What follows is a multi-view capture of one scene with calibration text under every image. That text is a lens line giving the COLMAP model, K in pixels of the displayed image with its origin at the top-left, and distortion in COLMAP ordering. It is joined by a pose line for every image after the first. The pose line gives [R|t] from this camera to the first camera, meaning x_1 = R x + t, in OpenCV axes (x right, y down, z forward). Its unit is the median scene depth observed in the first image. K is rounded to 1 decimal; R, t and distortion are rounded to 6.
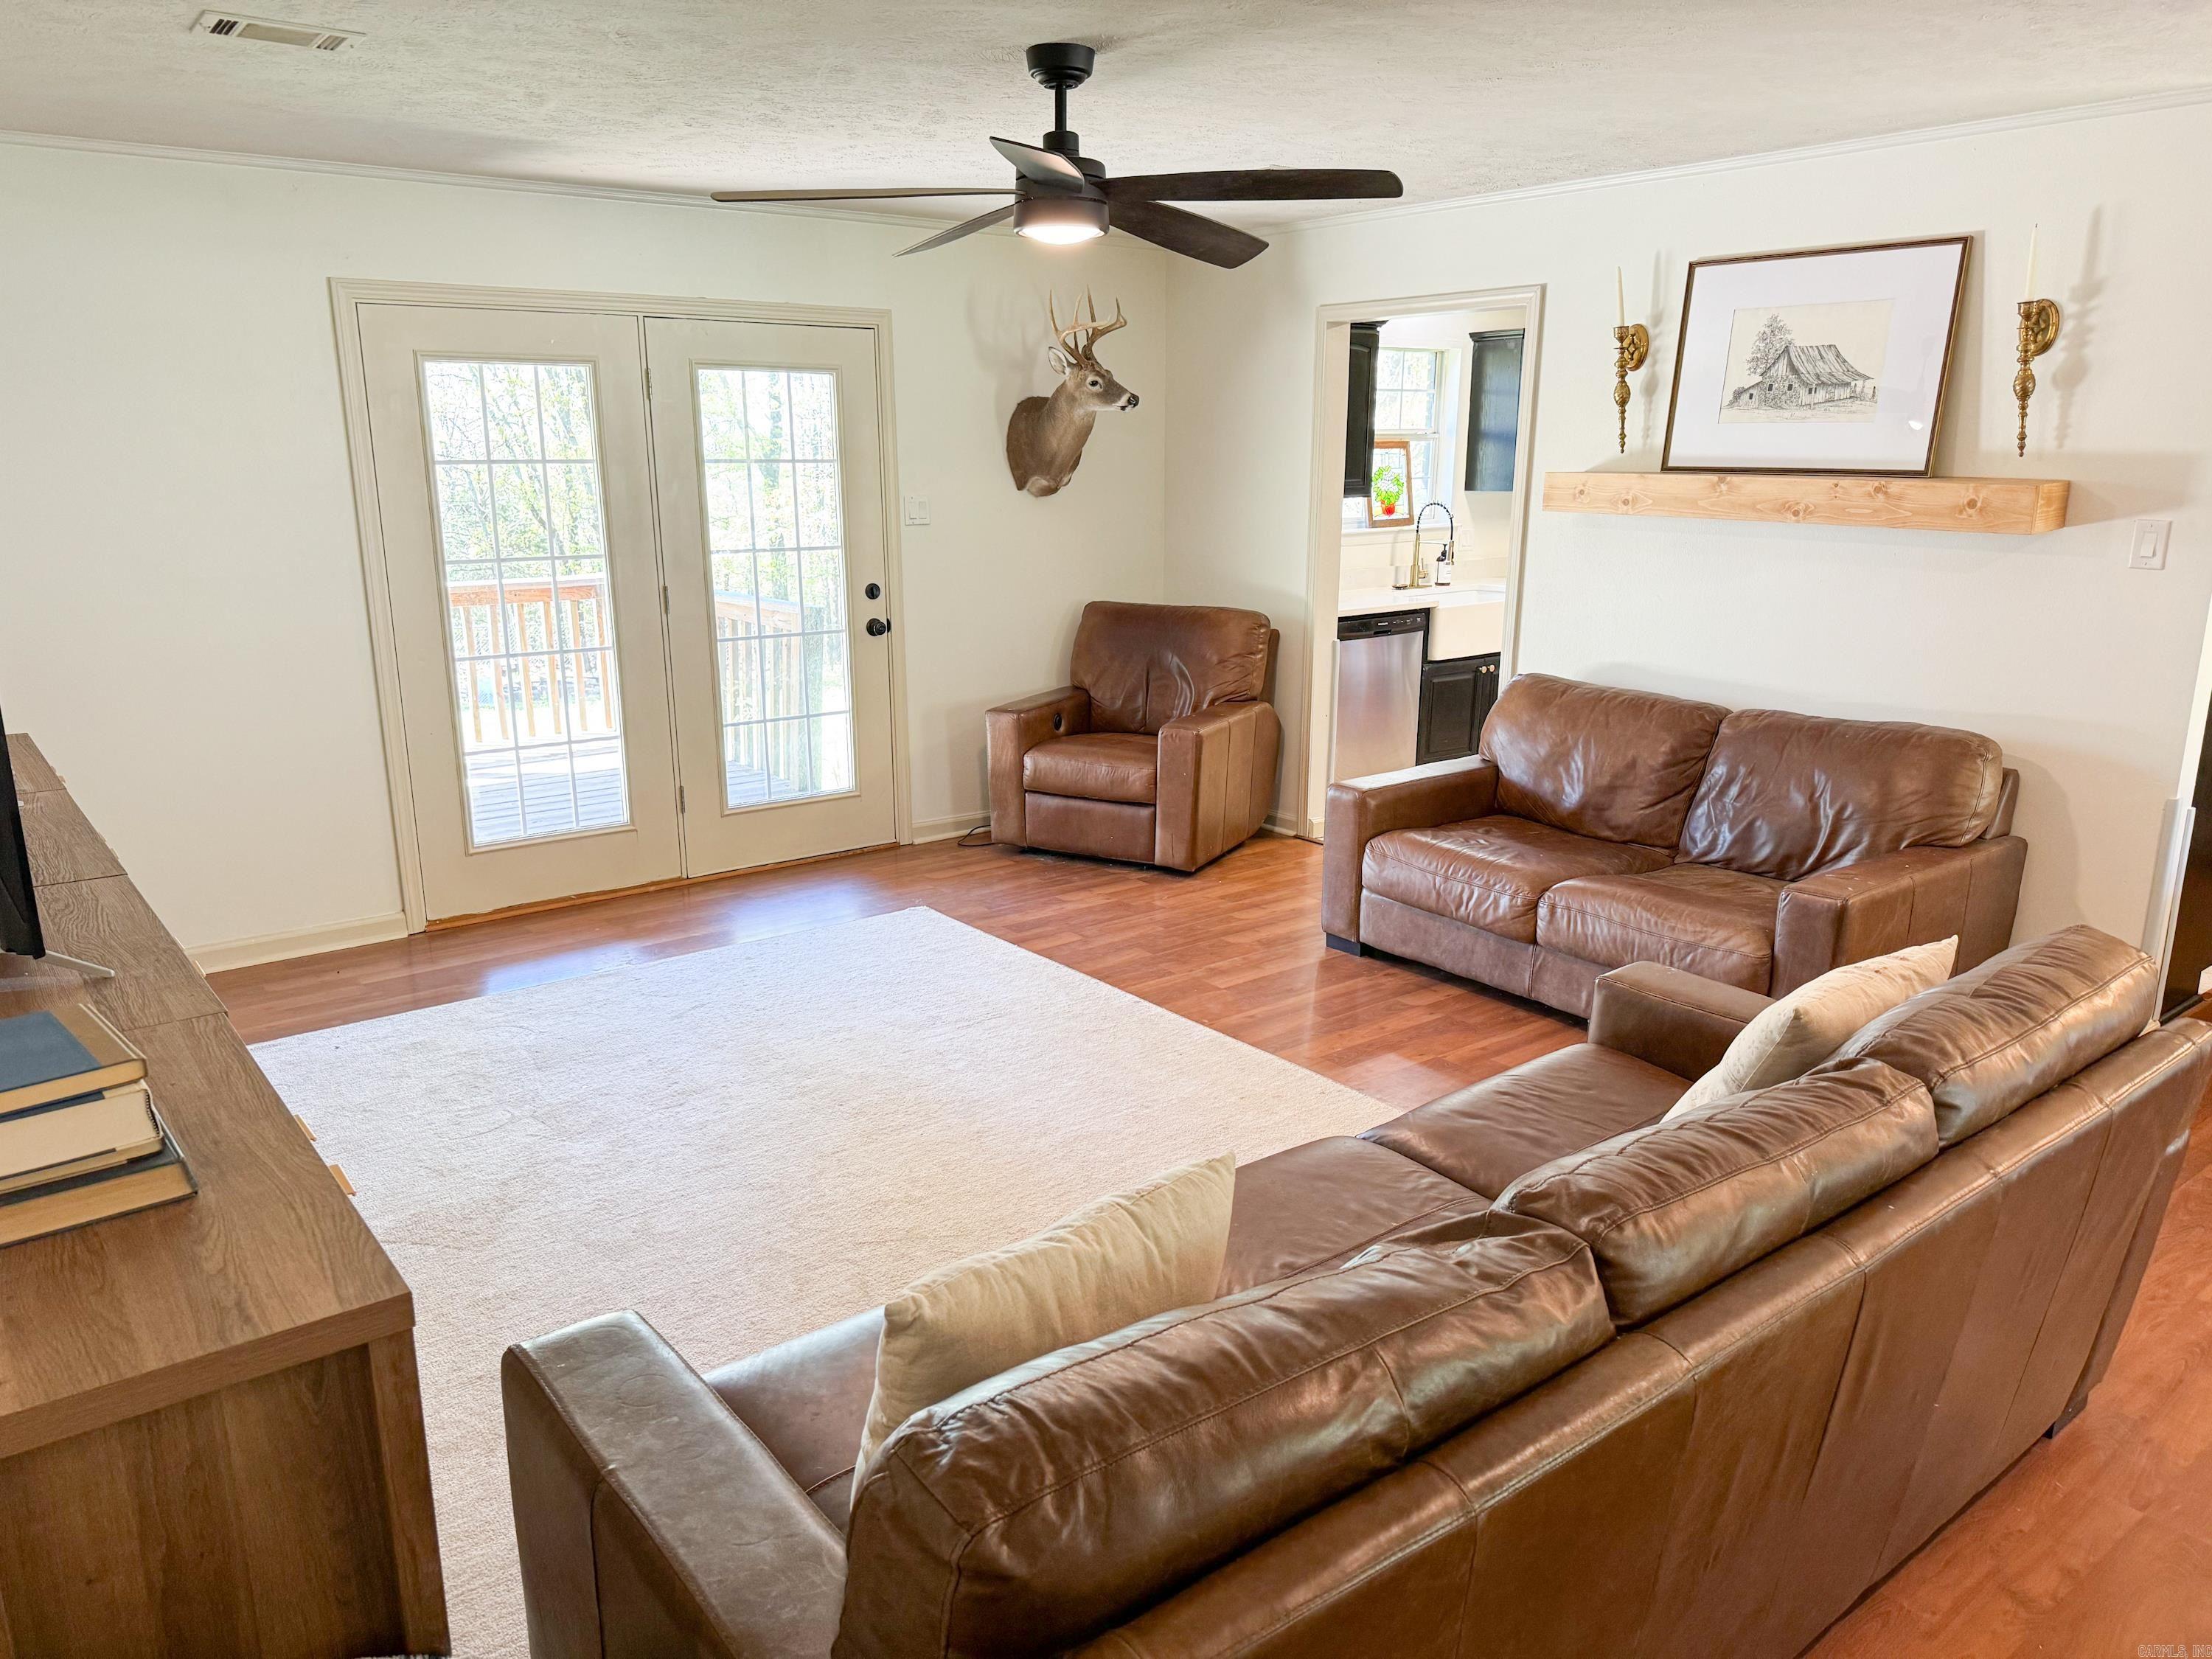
lens RADIAL K [[1559.7, 0, 1102.6], [0, 1559.7, 842.2], [0, 0, 1]] dist [0.083429, -0.117562]
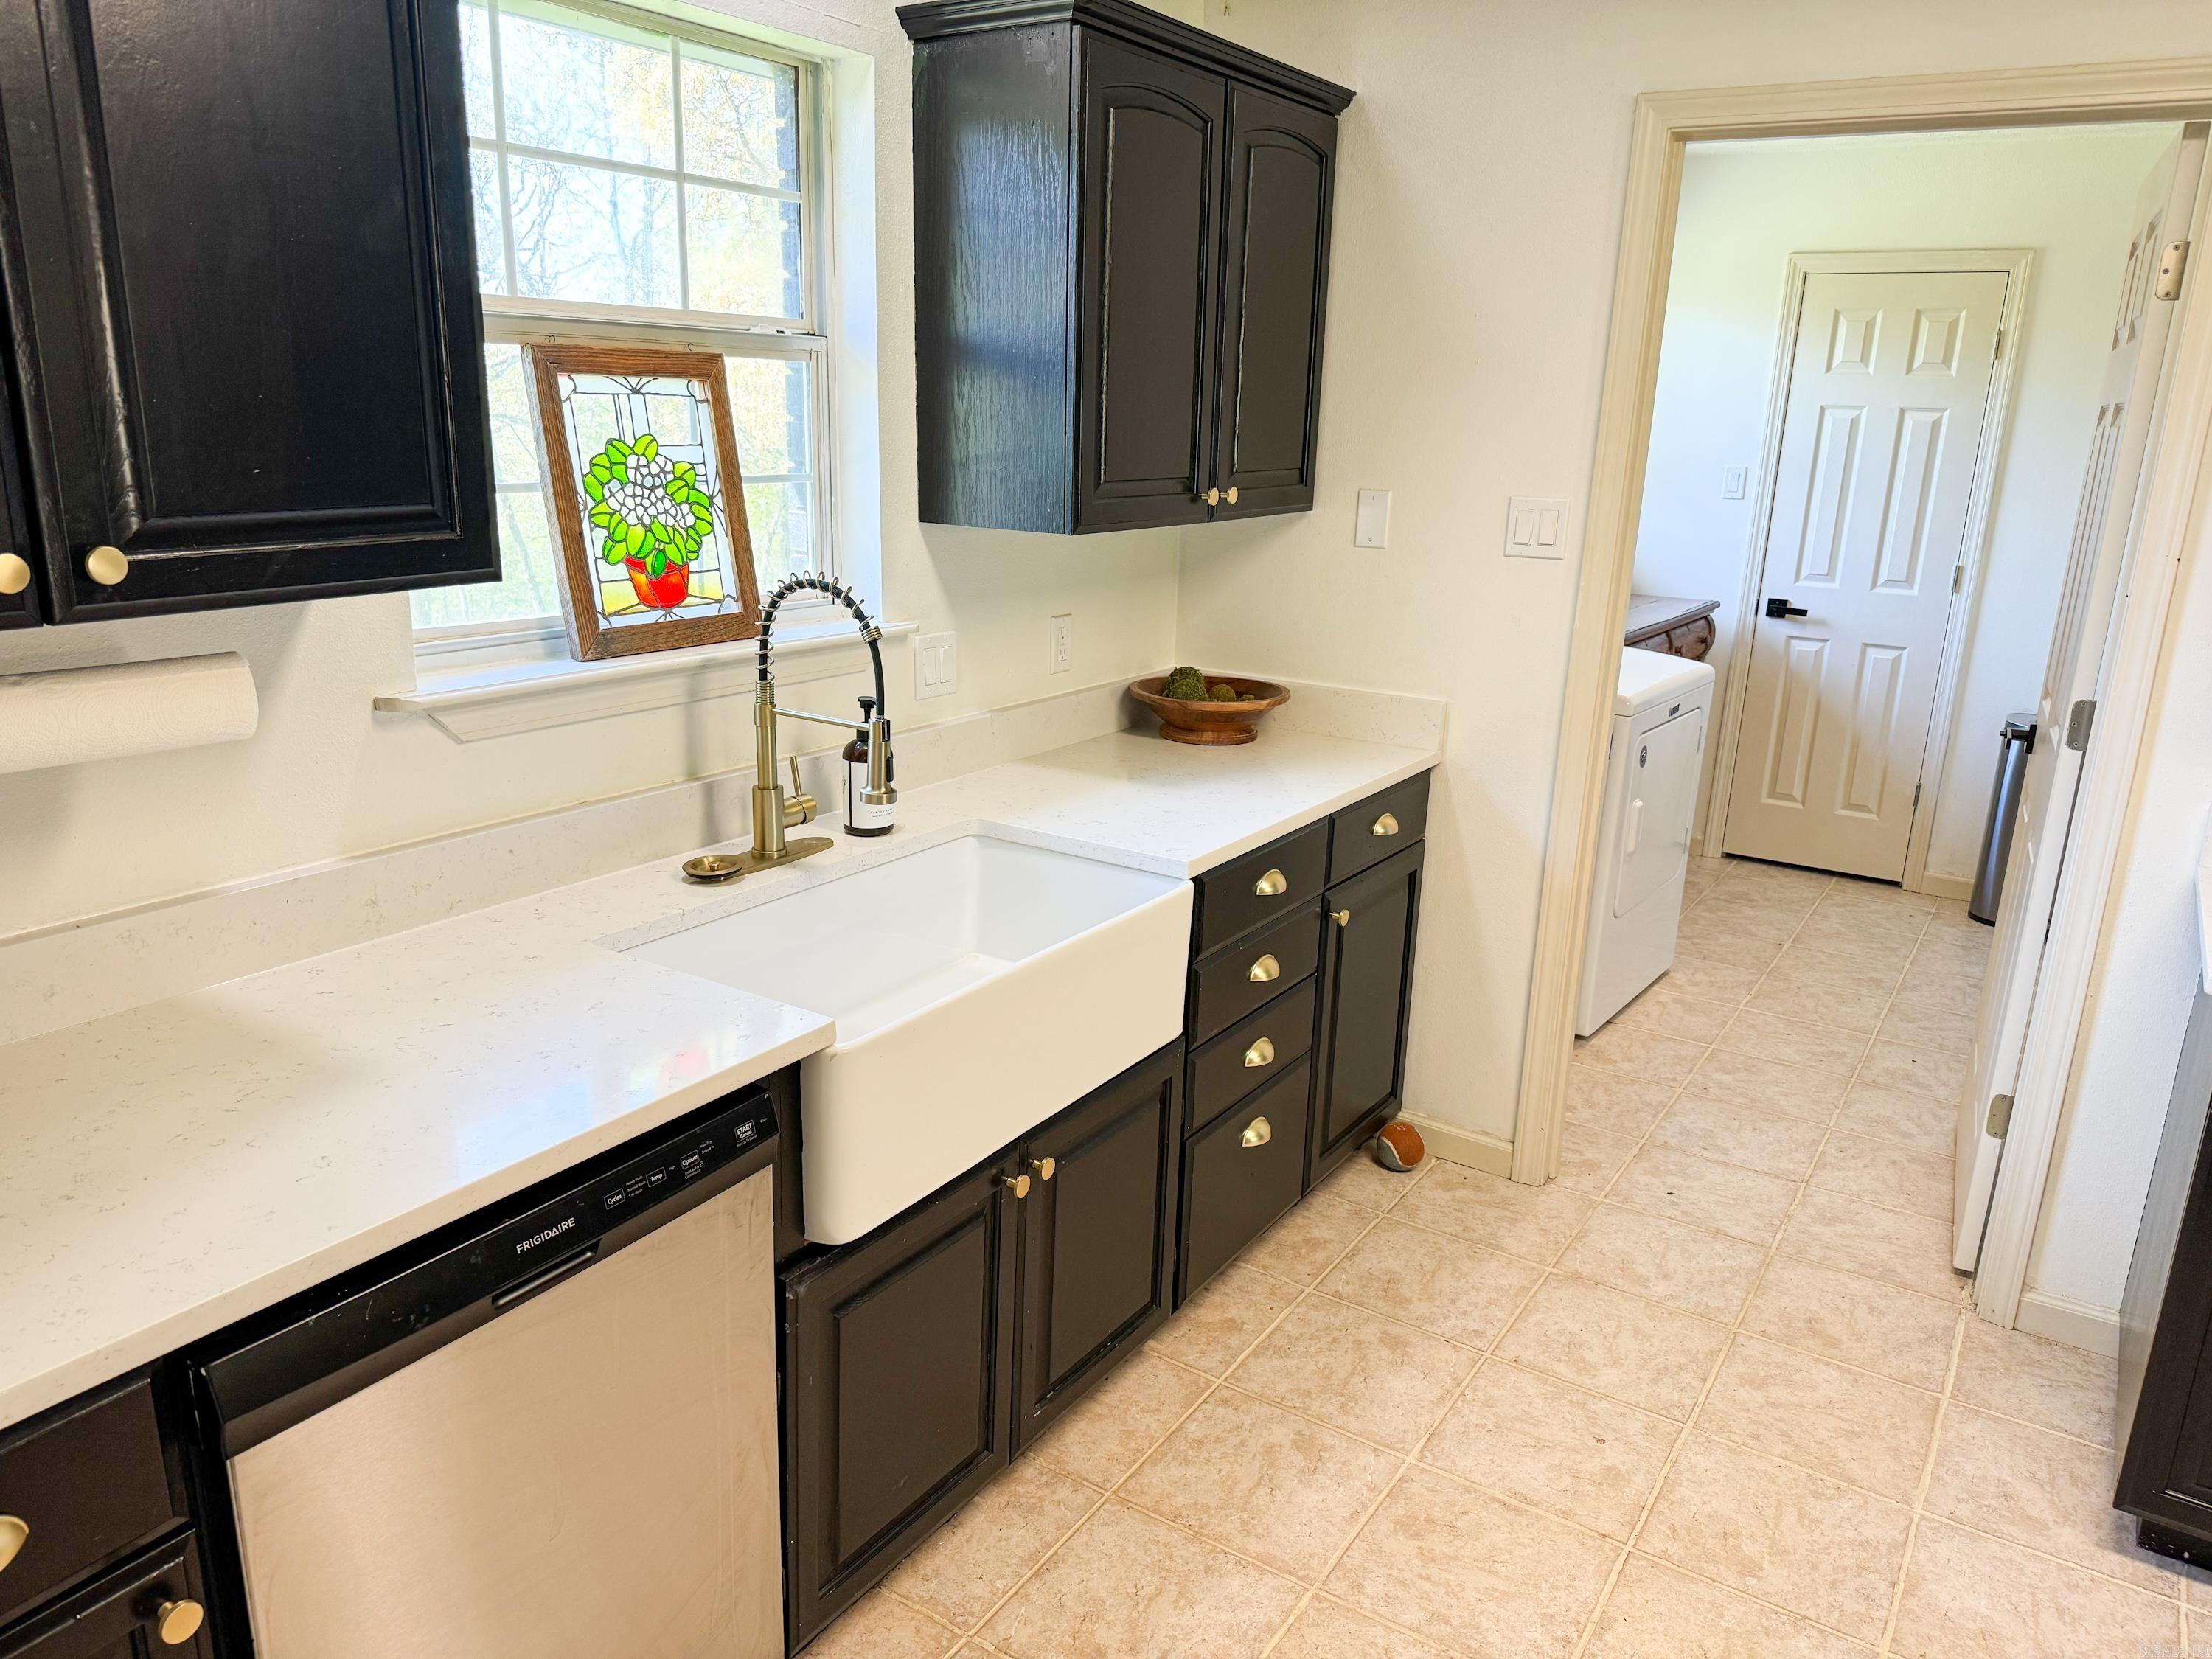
lens RADIAL K [[1568.9, 0, 1148.6], [0, 1568.9, 842.6], [0, 0, 1]] dist [0.110721, -0.118995]
pose [[0.937714, -0.059700, 0.342241, 0.300012], [0.049222, 0.998017, 0.039229, -0.316147], [-0.343905, -0.019939, 0.938793, 1.273981]]
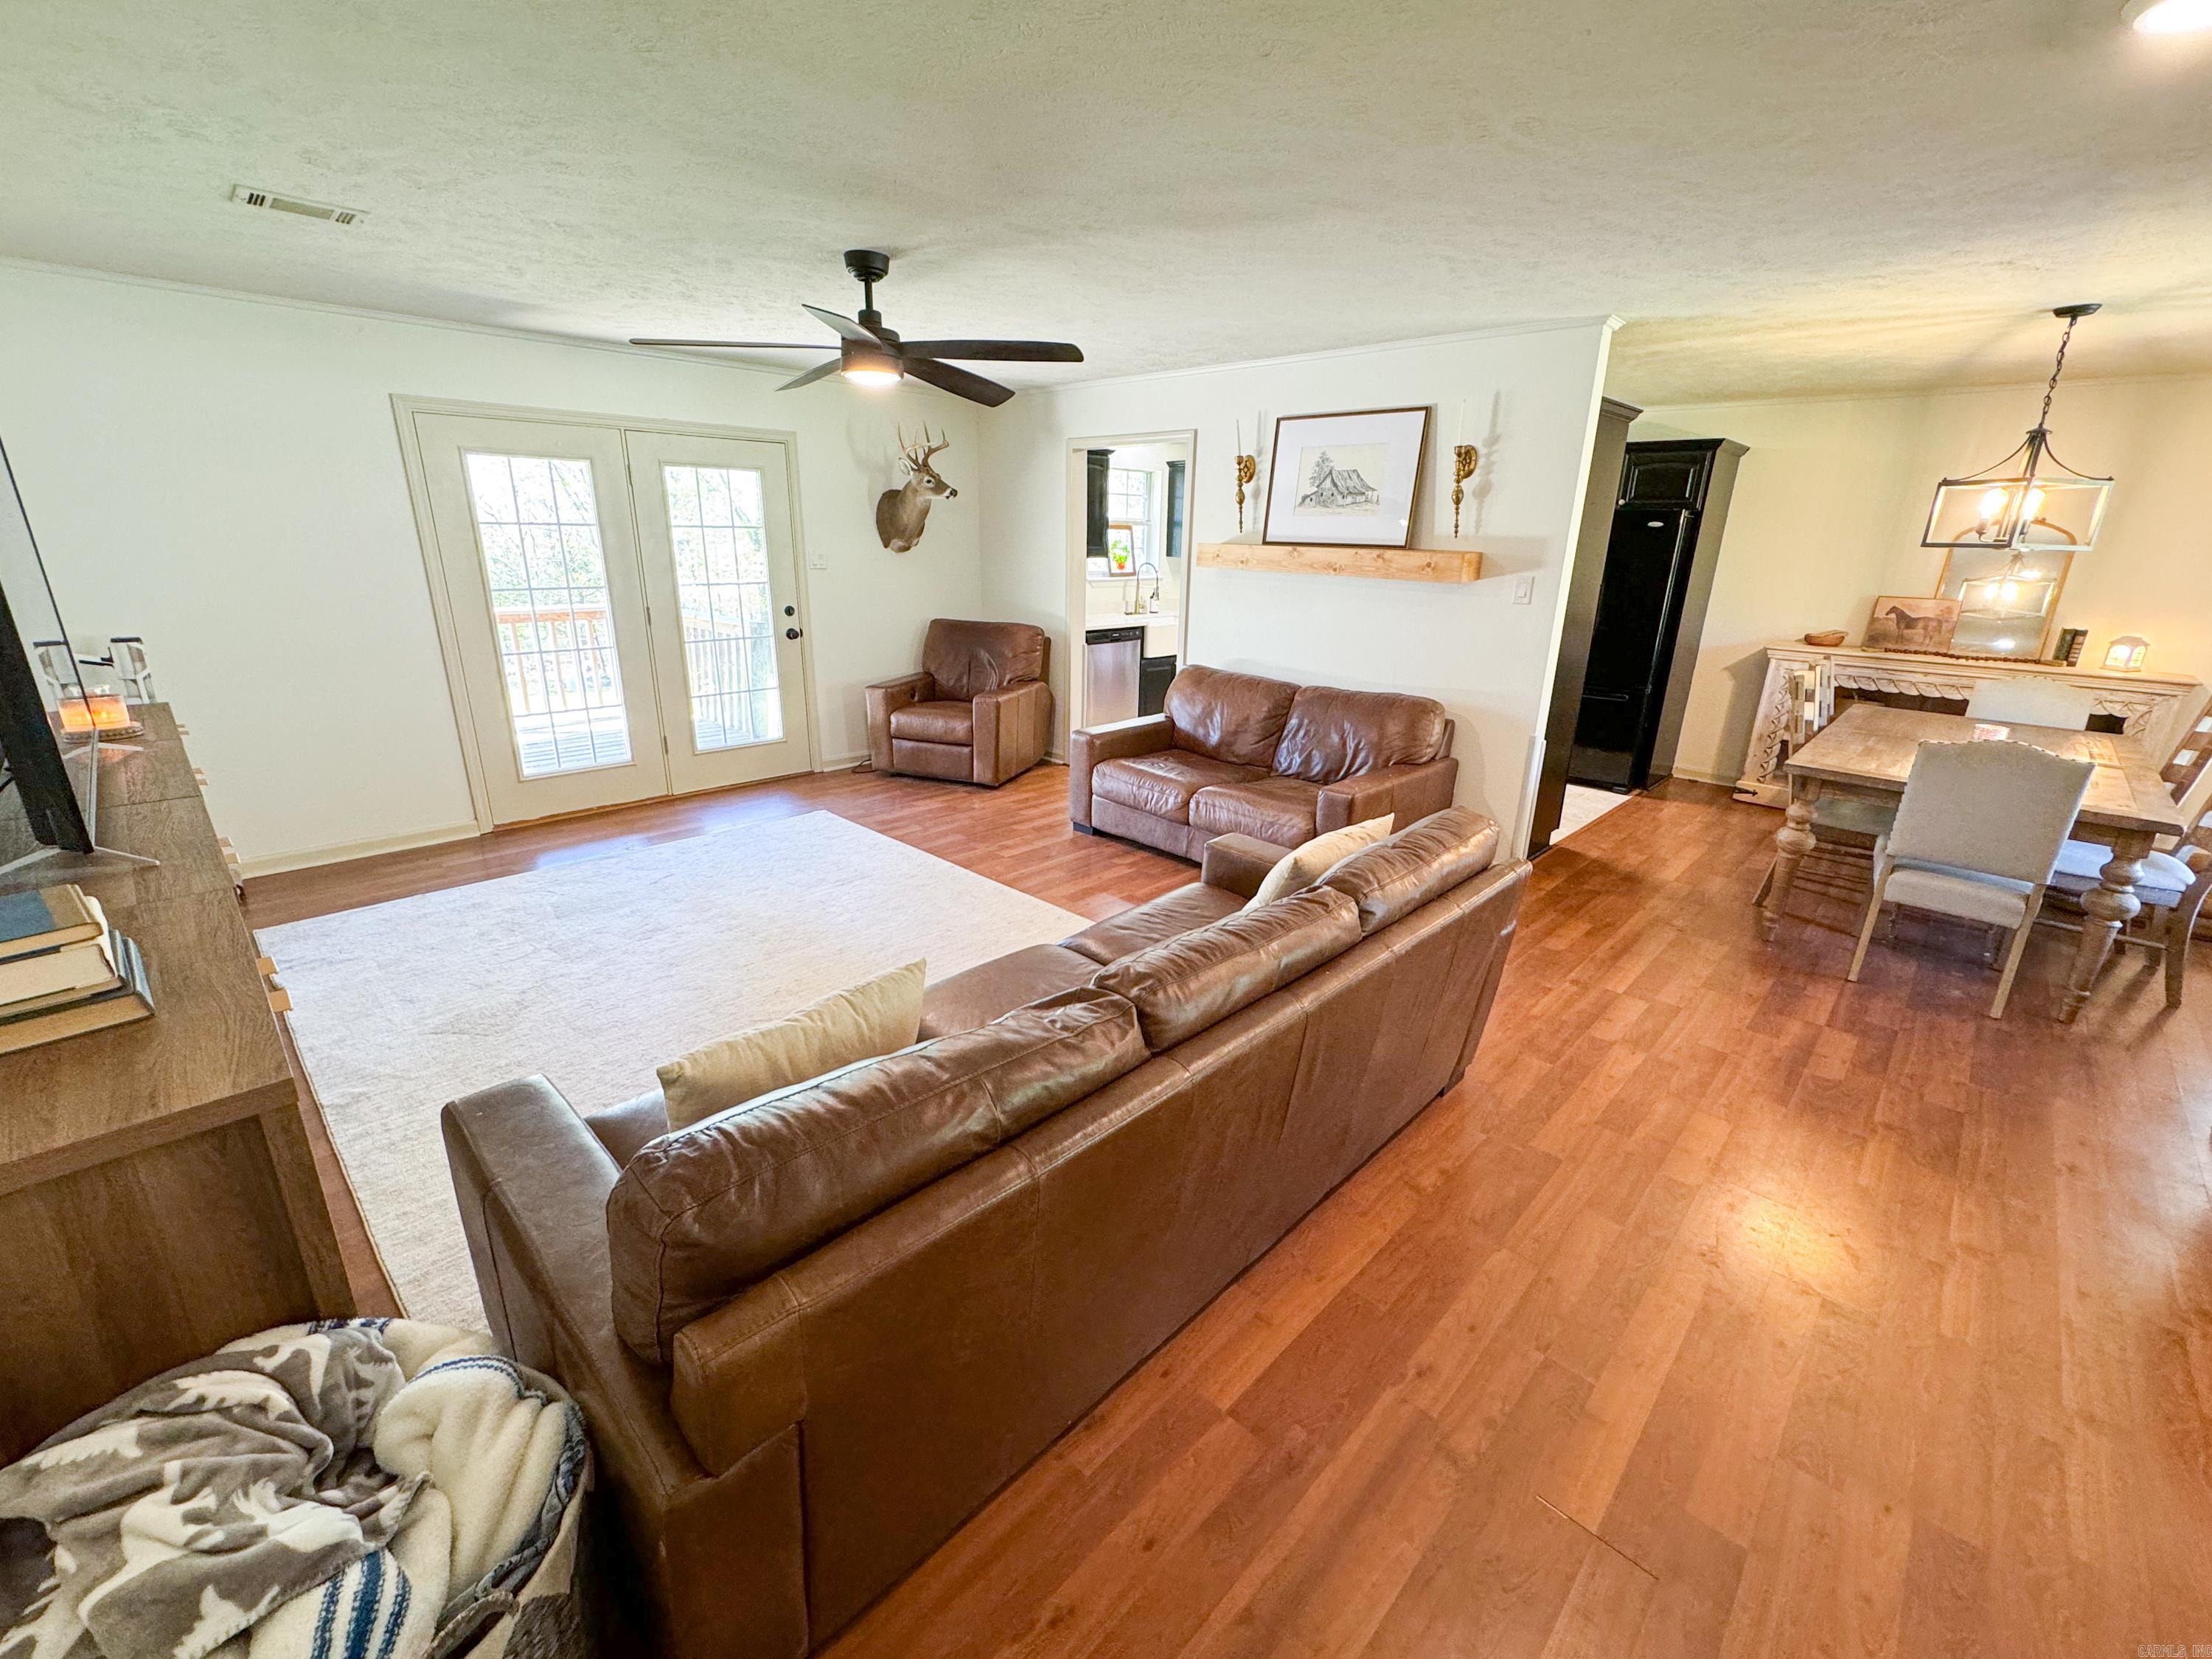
lens RADIAL K [[928.8, 0, 1106.0], [0, 928.8, 829.5], [0, 0, 1]] dist [0.000892, 0.000516]
pose [[0.990868, -0.021377, 0.133127, 0.054694], [0.012906, 0.997856, 0.064167, 0.004307], [-0.134214, -0.061863, 0.989020, 0.023207]]
